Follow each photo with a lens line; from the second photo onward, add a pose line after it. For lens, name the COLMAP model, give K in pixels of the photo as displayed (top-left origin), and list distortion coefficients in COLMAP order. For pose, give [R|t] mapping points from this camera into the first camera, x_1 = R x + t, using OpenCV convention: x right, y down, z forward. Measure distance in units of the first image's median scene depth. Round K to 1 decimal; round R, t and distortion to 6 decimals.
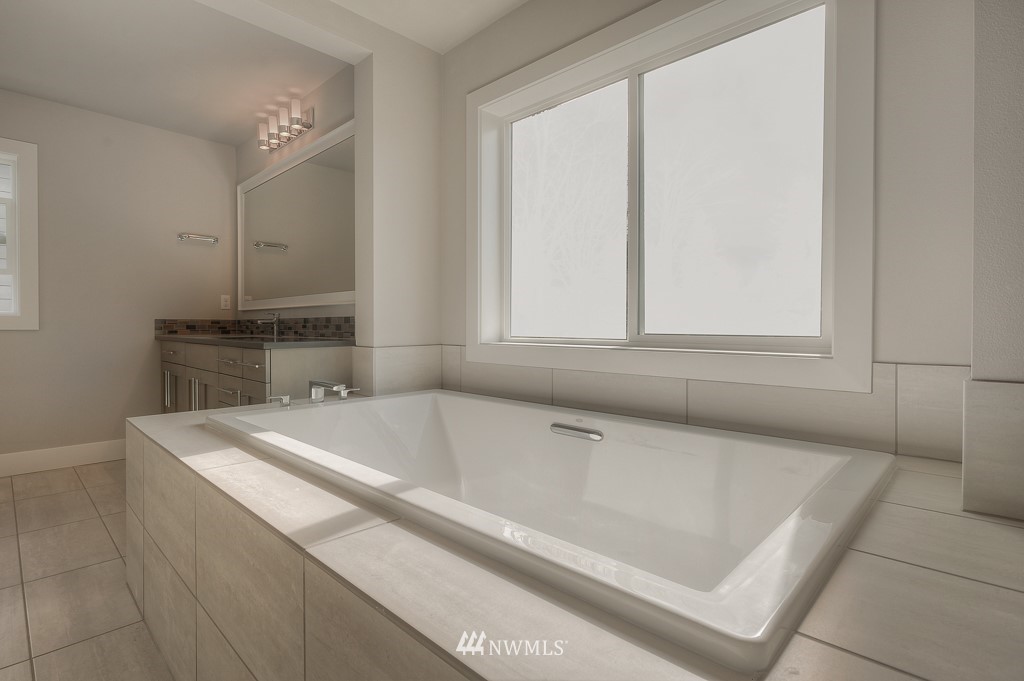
lens RADIAL K [[482.2, 0, 509.3], [0, 482.2, 340.0], [0, 0, 1]] dist [-0.005676, -0.000782]
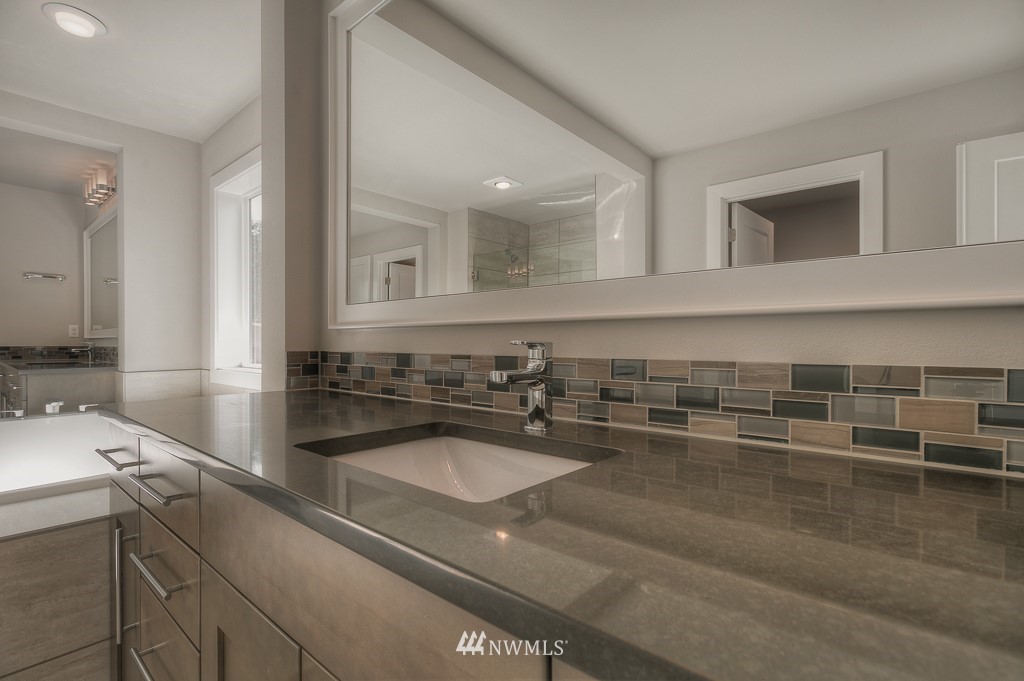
lens RADIAL K [[482.2, 0, 514.6], [0, 482.2, 341.7], [0, 0, 1]] dist [-0.005676, -0.000782]
pose [[0.999139, -0.000040, 0.041482, 0.453124], [0.001493, 0.999386, -0.035012, -0.012608], [-0.041455, 0.035043, 0.998526, -0.202384]]
